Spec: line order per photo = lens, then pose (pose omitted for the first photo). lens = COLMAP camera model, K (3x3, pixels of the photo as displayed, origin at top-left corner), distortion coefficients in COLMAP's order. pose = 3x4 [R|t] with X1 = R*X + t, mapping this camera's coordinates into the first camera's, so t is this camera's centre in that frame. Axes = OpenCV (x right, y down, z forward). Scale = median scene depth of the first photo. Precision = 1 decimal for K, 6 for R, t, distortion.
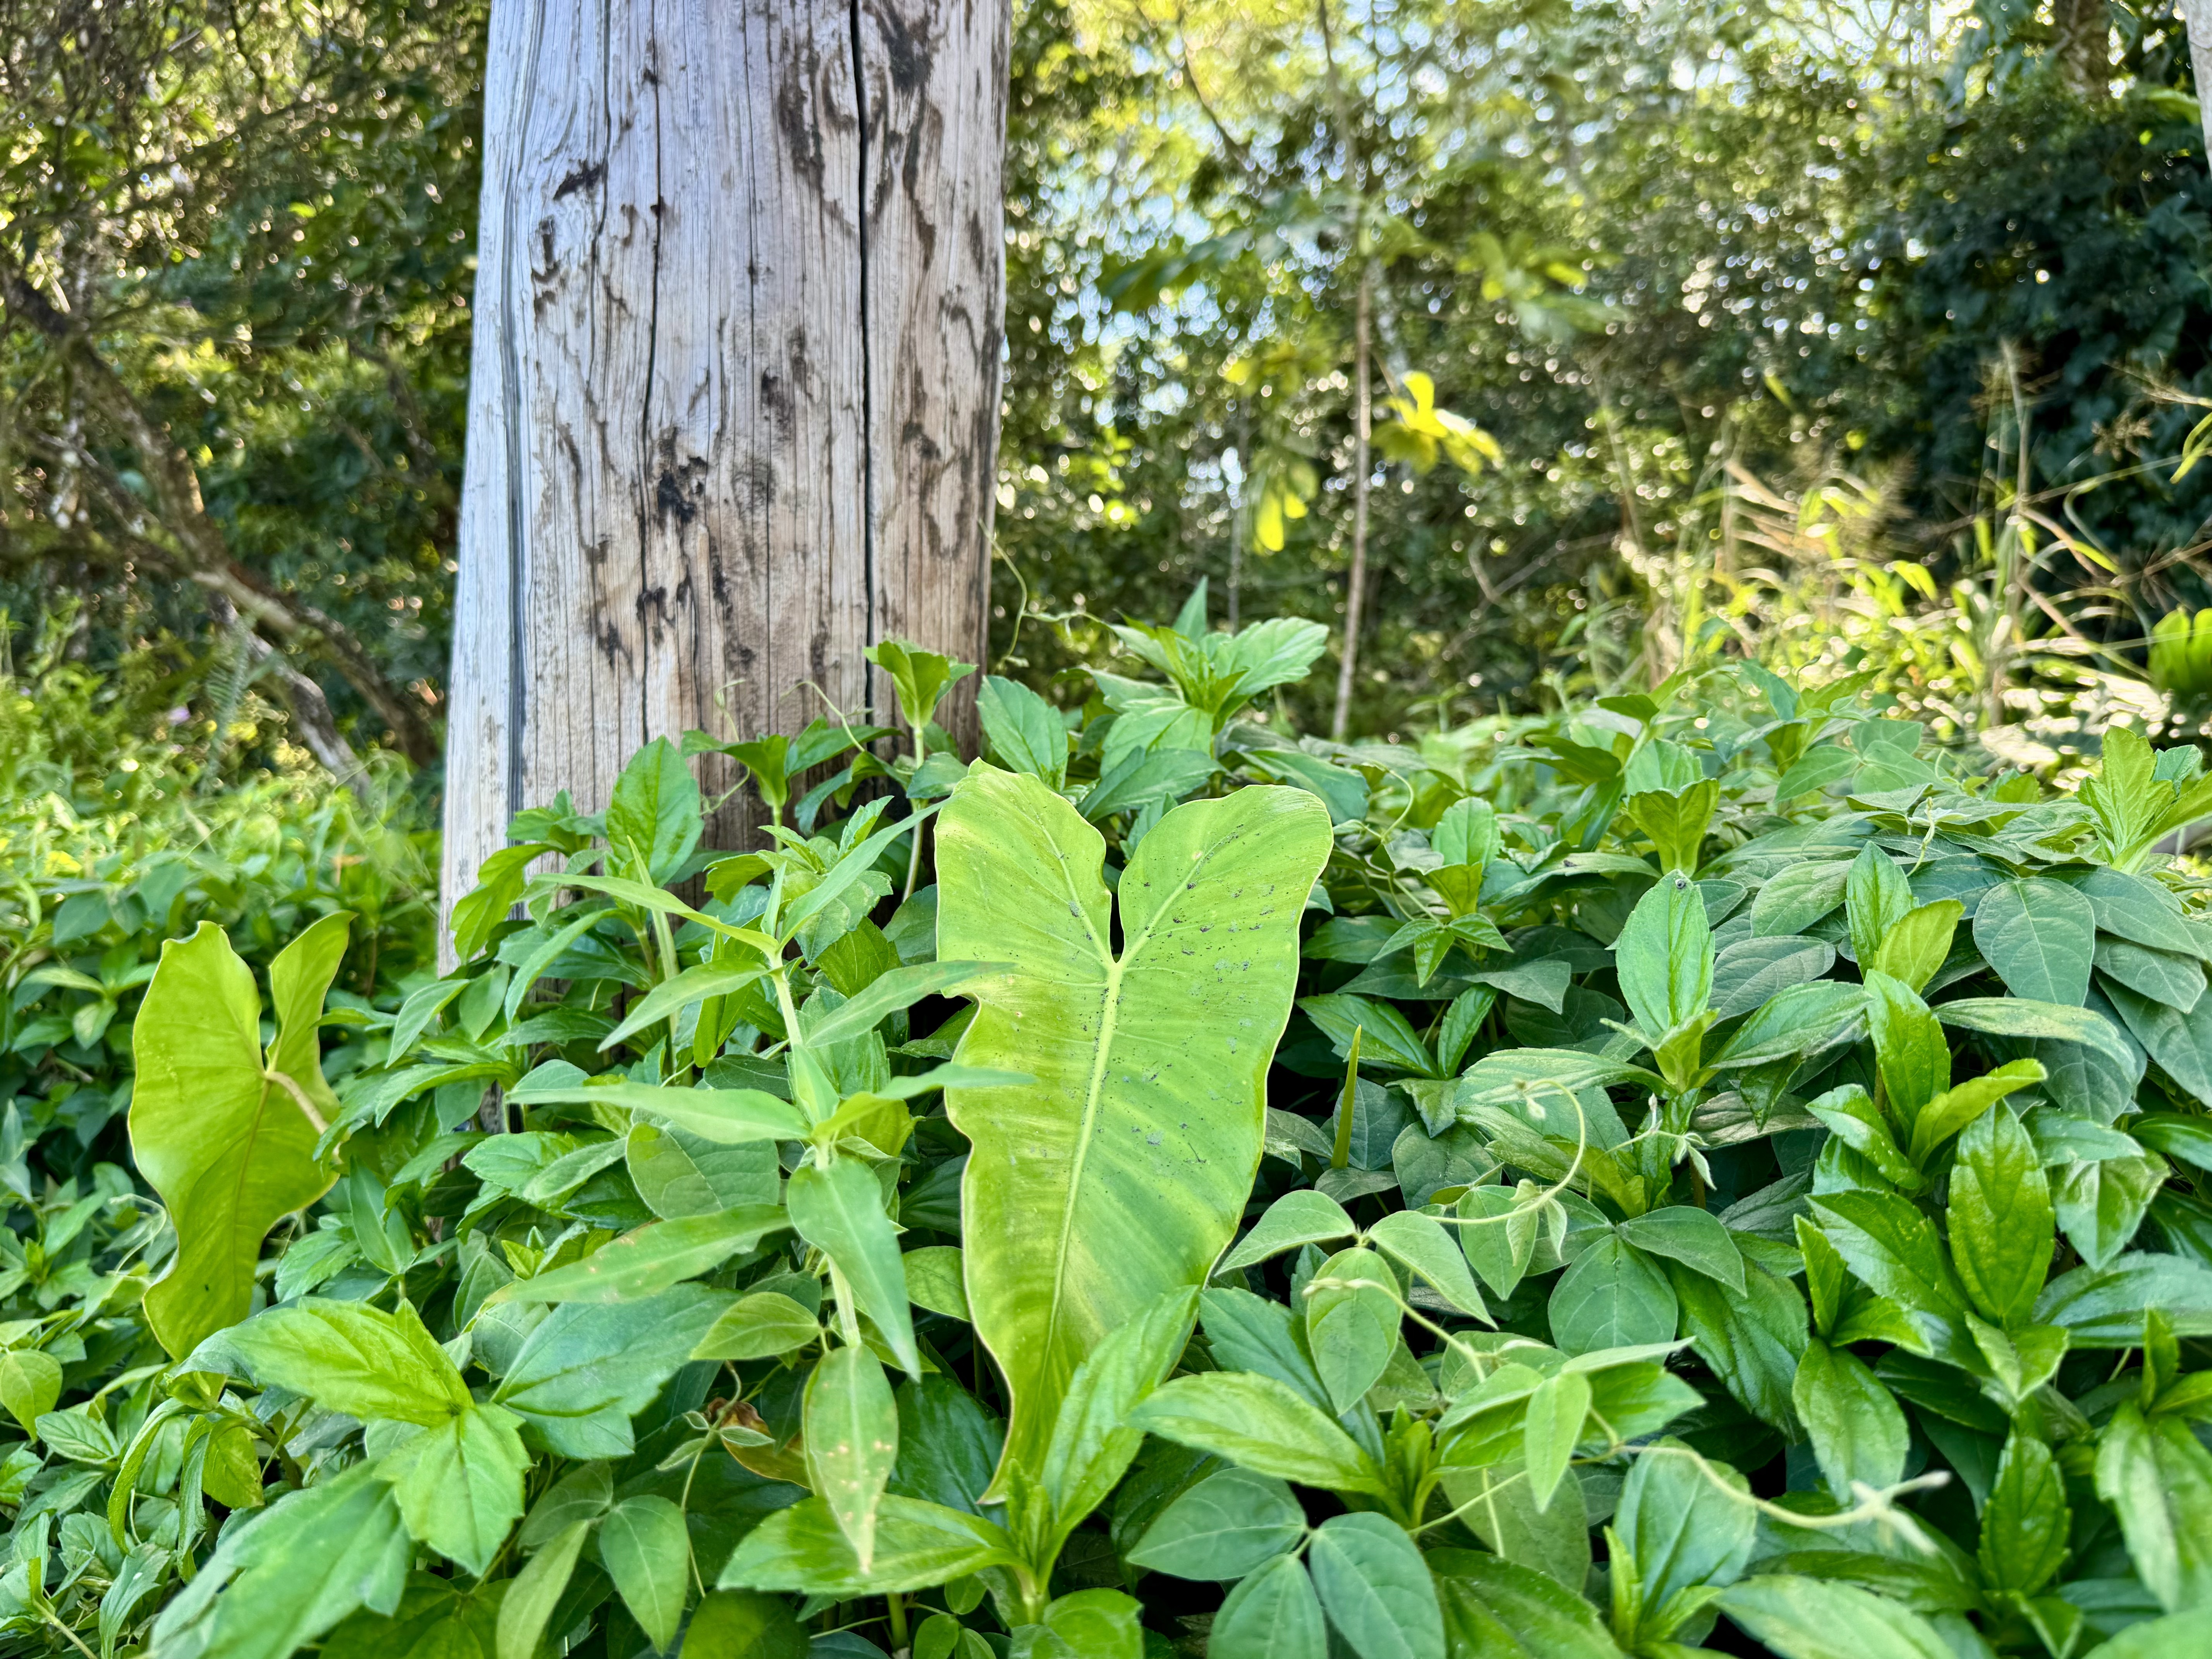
lens RADIAL K [[1547.9, 0, 1118.9], [0, 1547.9, 832.4], [0, 0, 1]] dist [0.018571, -0.038230]
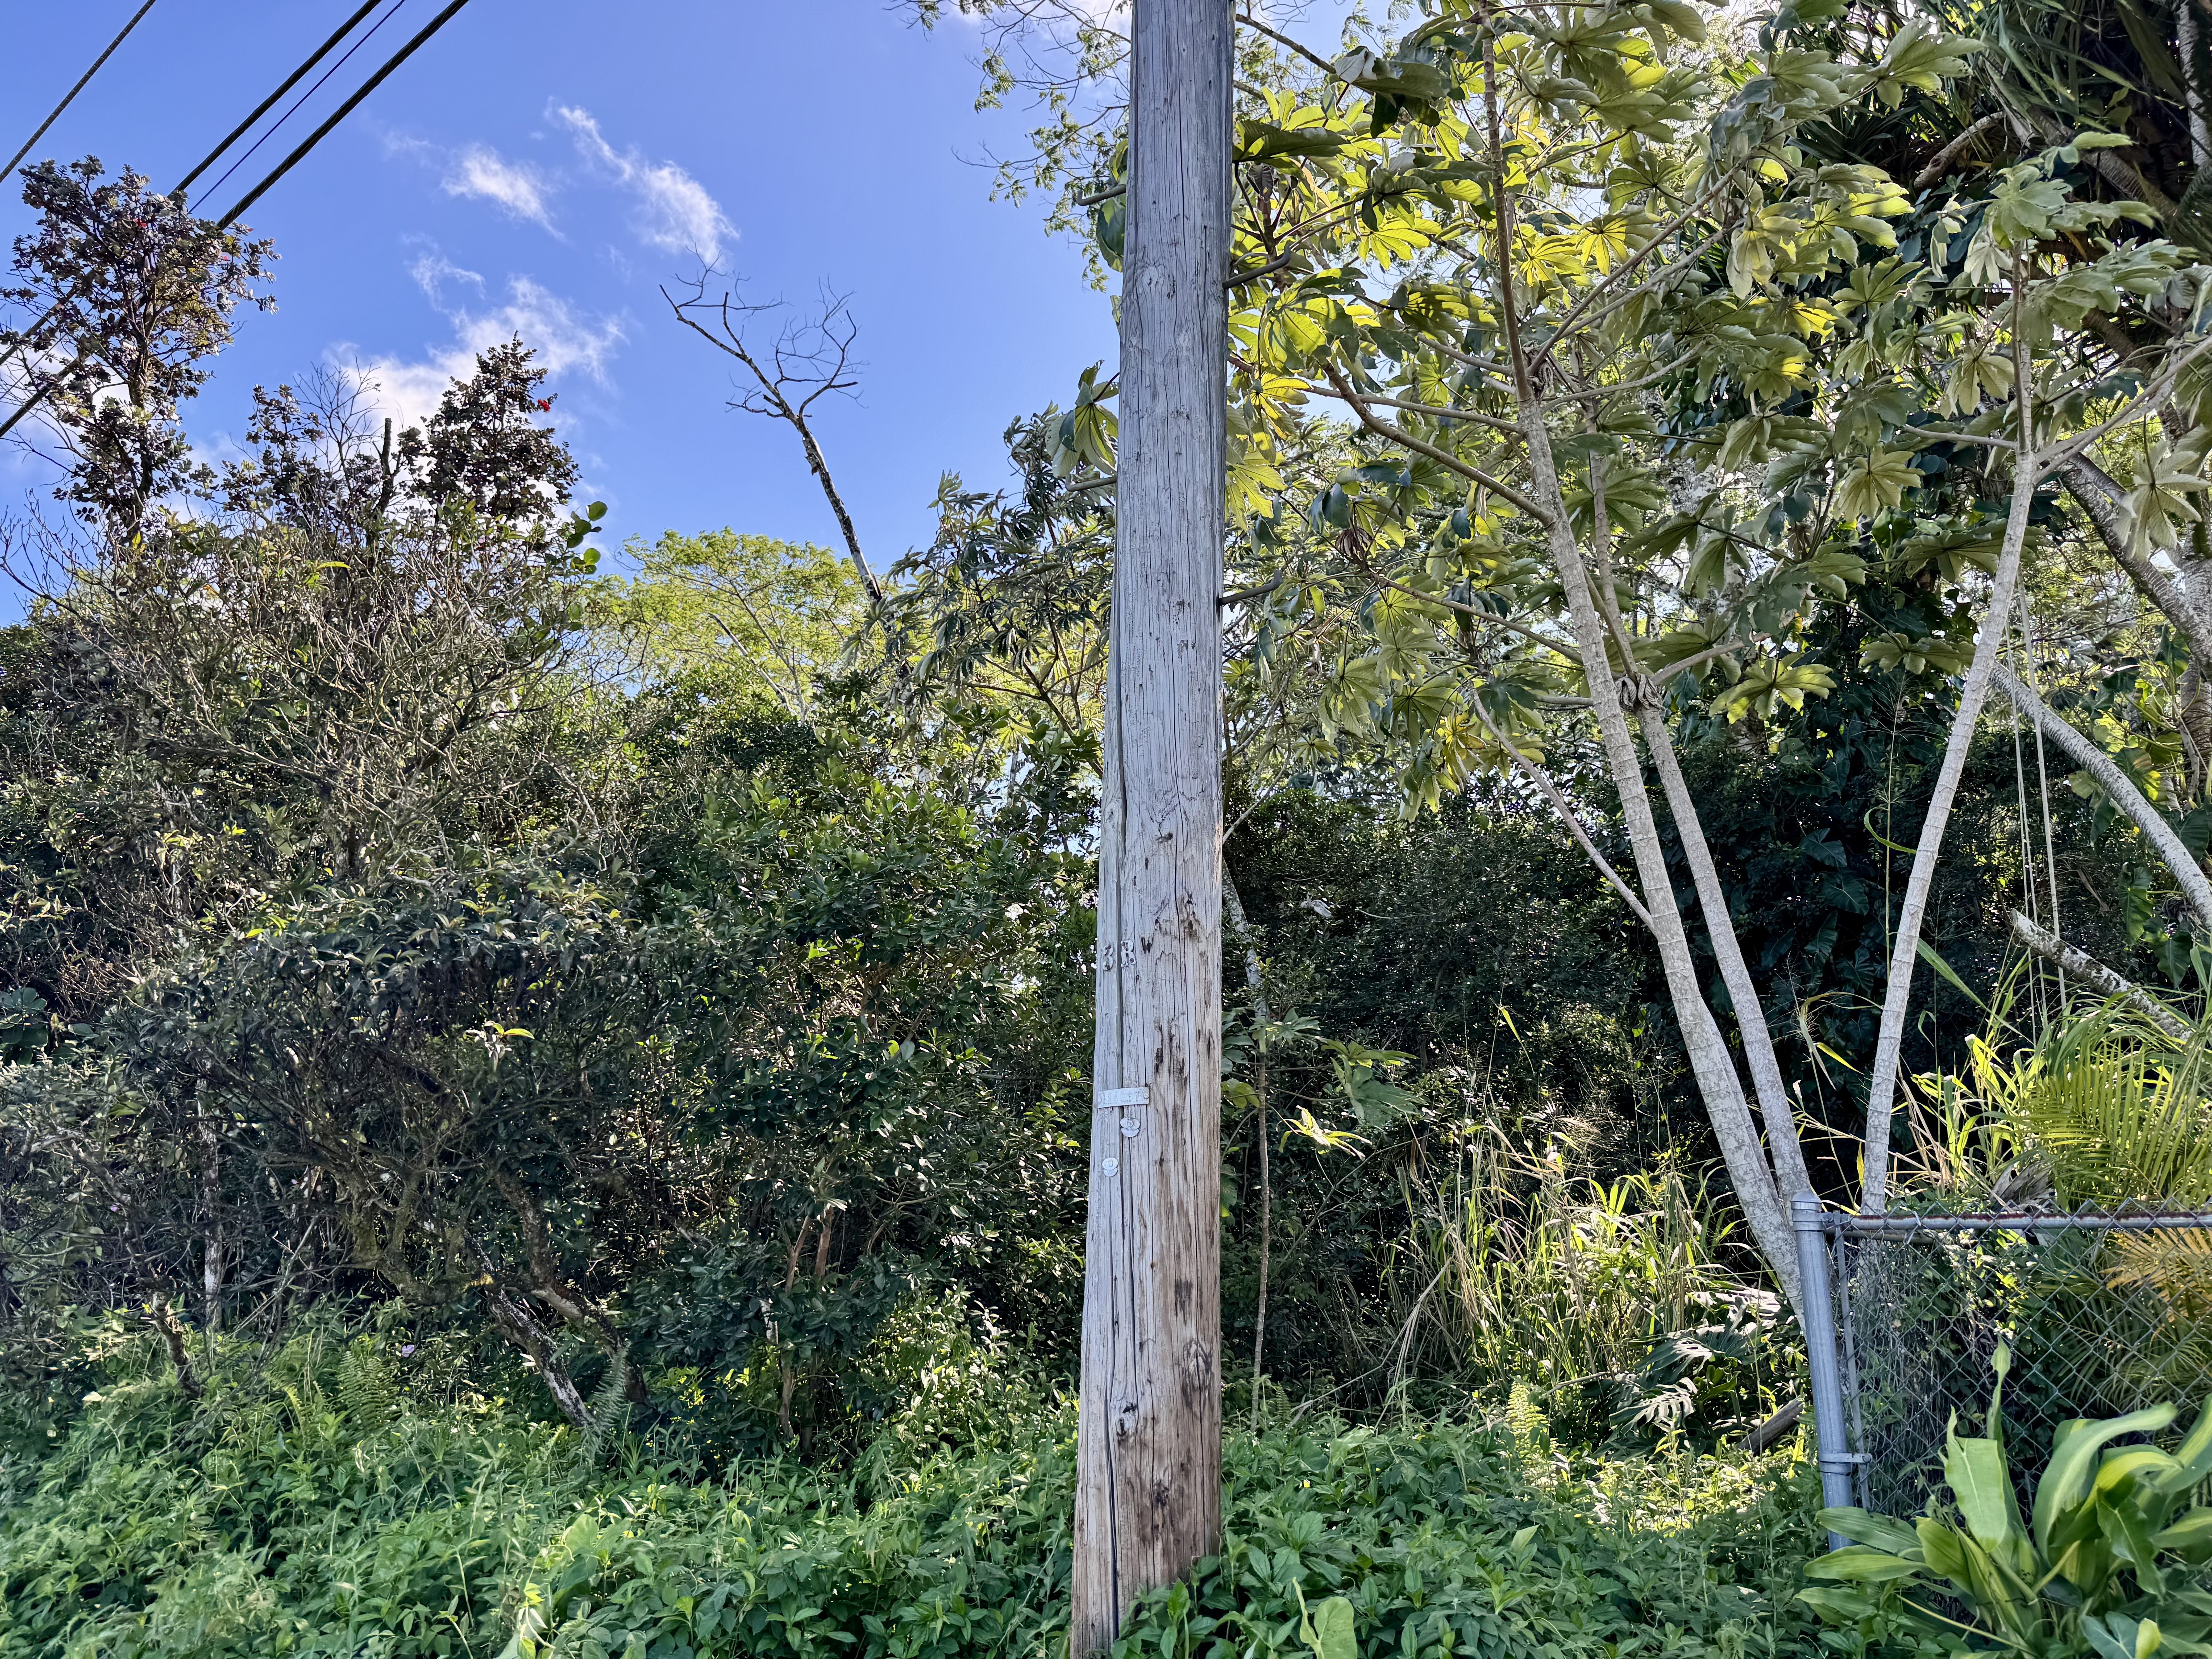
lens RADIAL K [[1553.3, 0, 1096.5], [0, 1553.3, 816.5], [0, 0, 1]] dist [-0.002660, -0.001698]
pose [[0.996188, 0.002072, 0.087212, -0.774864], [0.023596, 0.956054, -0.292239, -0.704523], [-0.083985, 0.293183, 0.952360, -3.128419]]
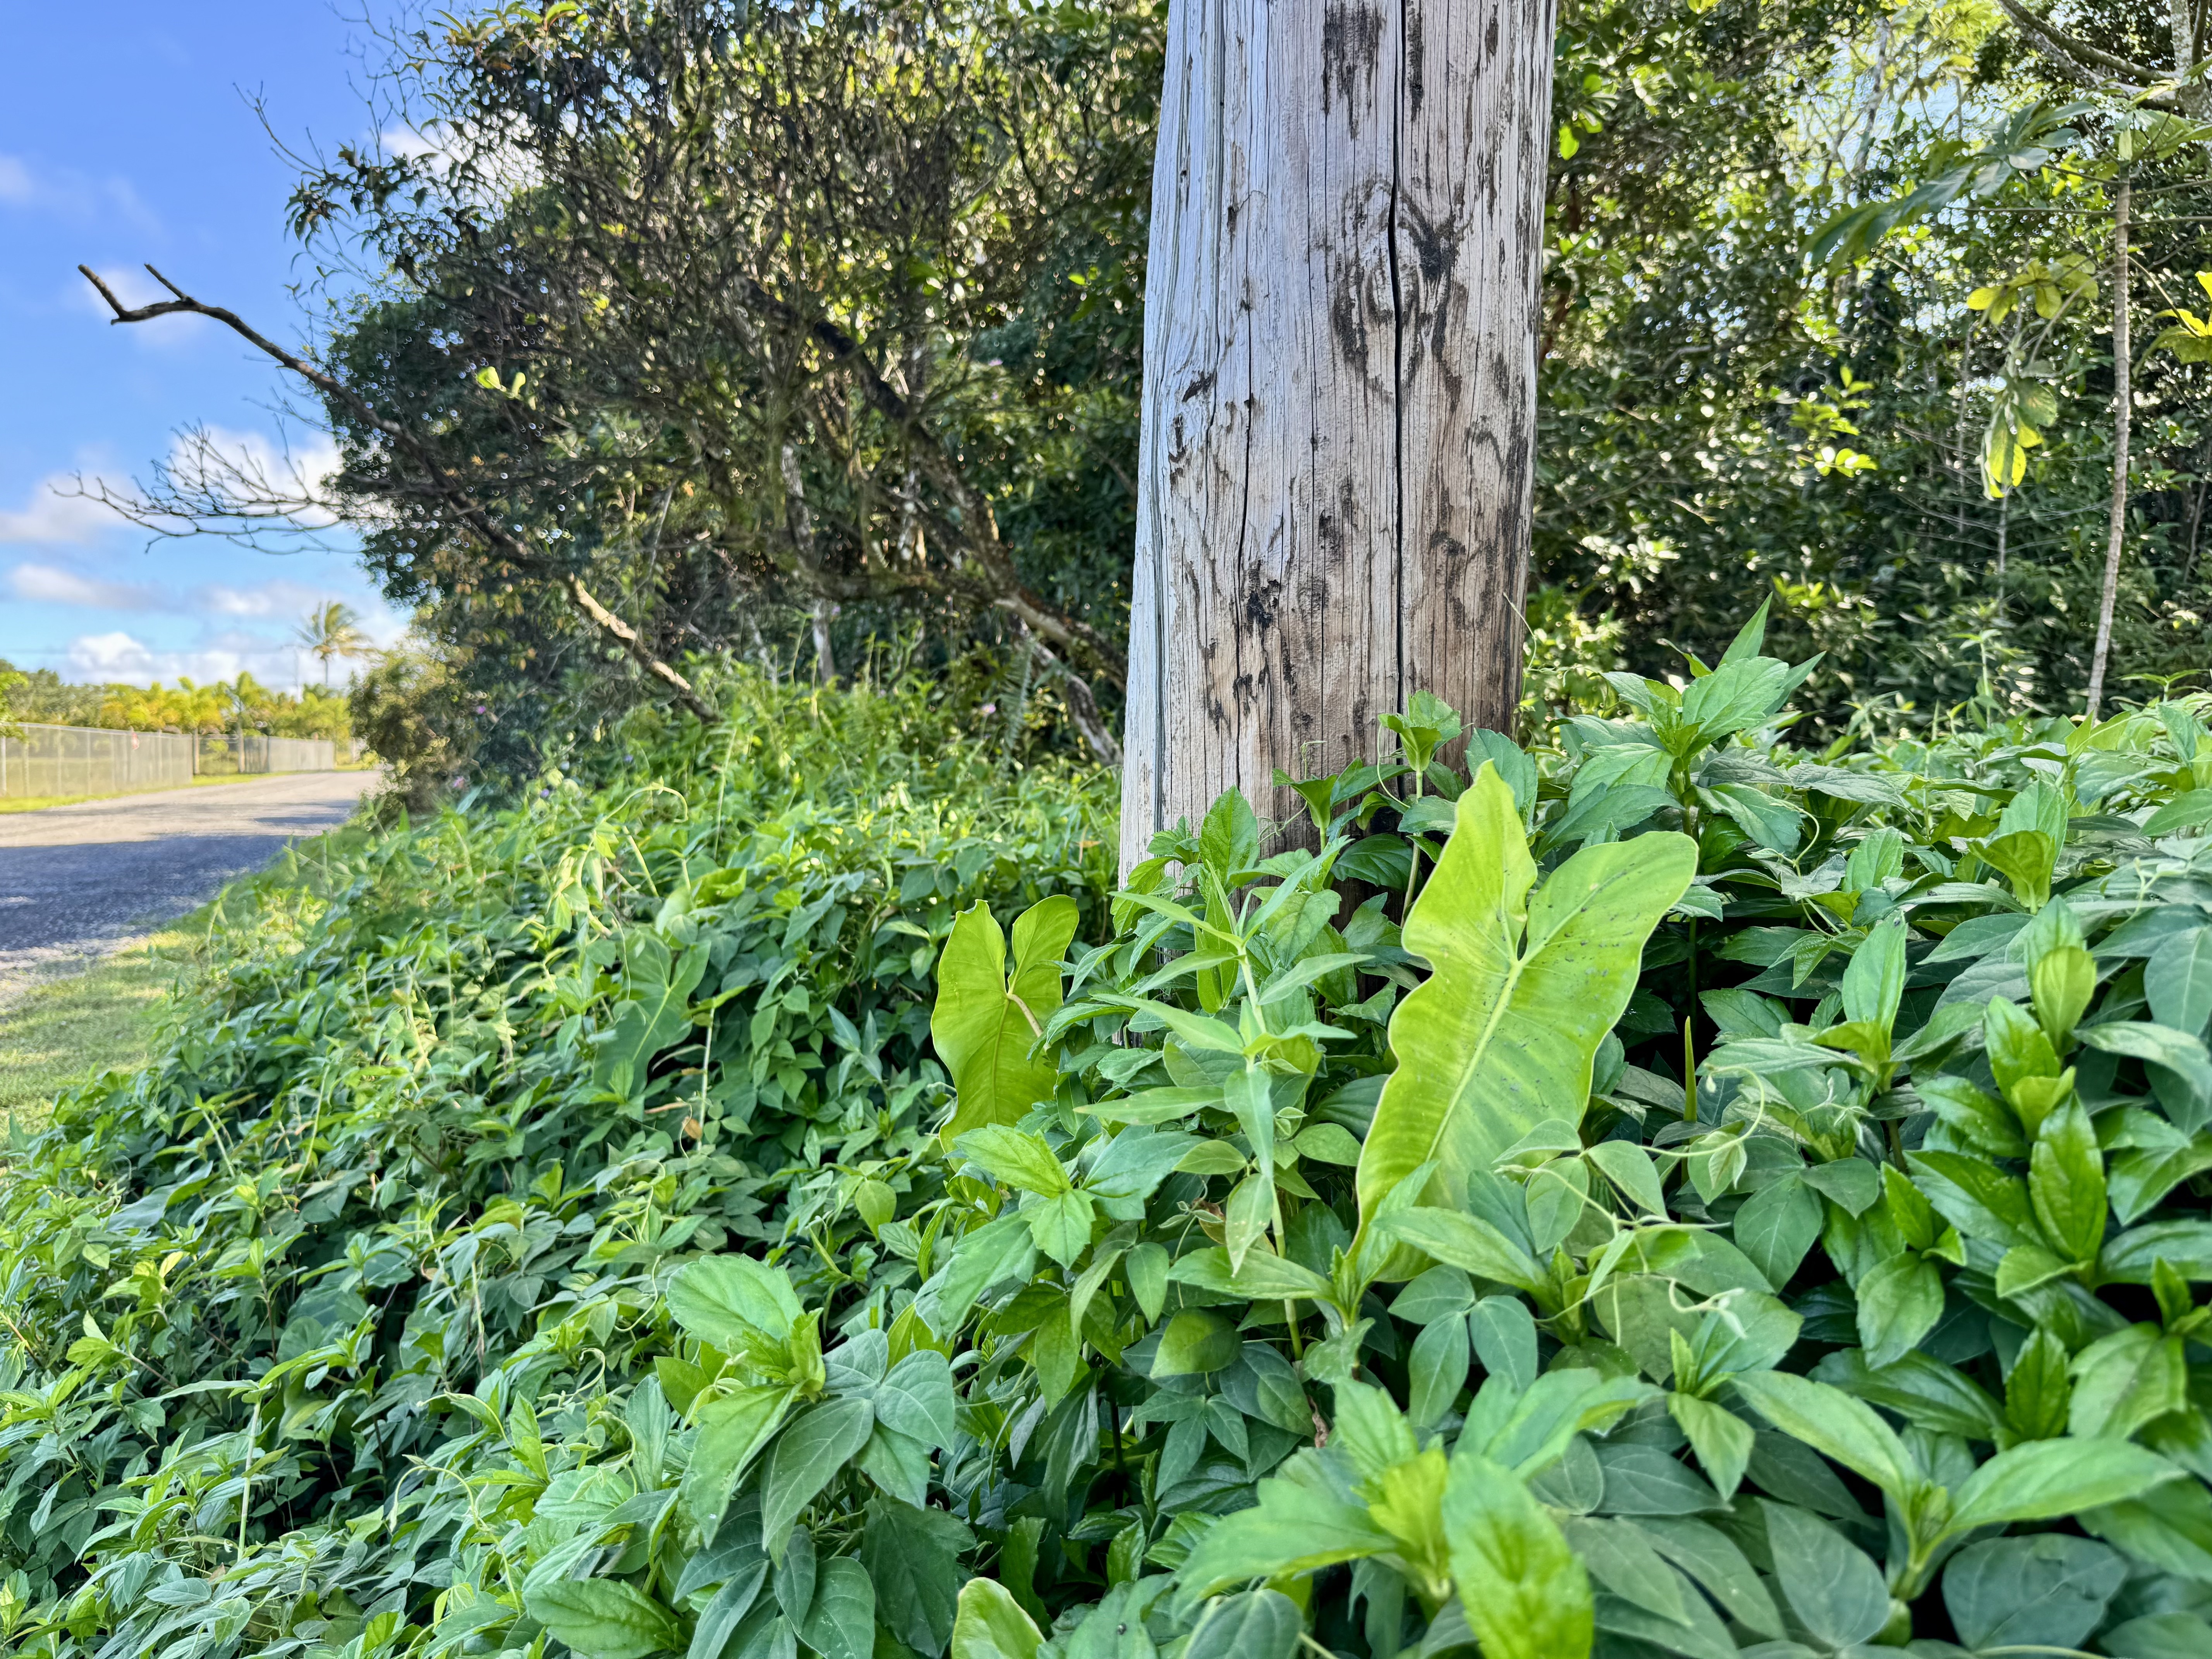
lens RADIAL K [[1547.9, 0, 1115.5], [0, 1547.9, 835.6], [0, 0, 1]] dist [0.018571, -0.038230]
pose [[0.892896, 0.013724, -0.450054, 0.225083], [-0.001776, 0.999635, 0.026960, -0.048771], [0.450260, -0.023273, 0.892594, -0.303773]]
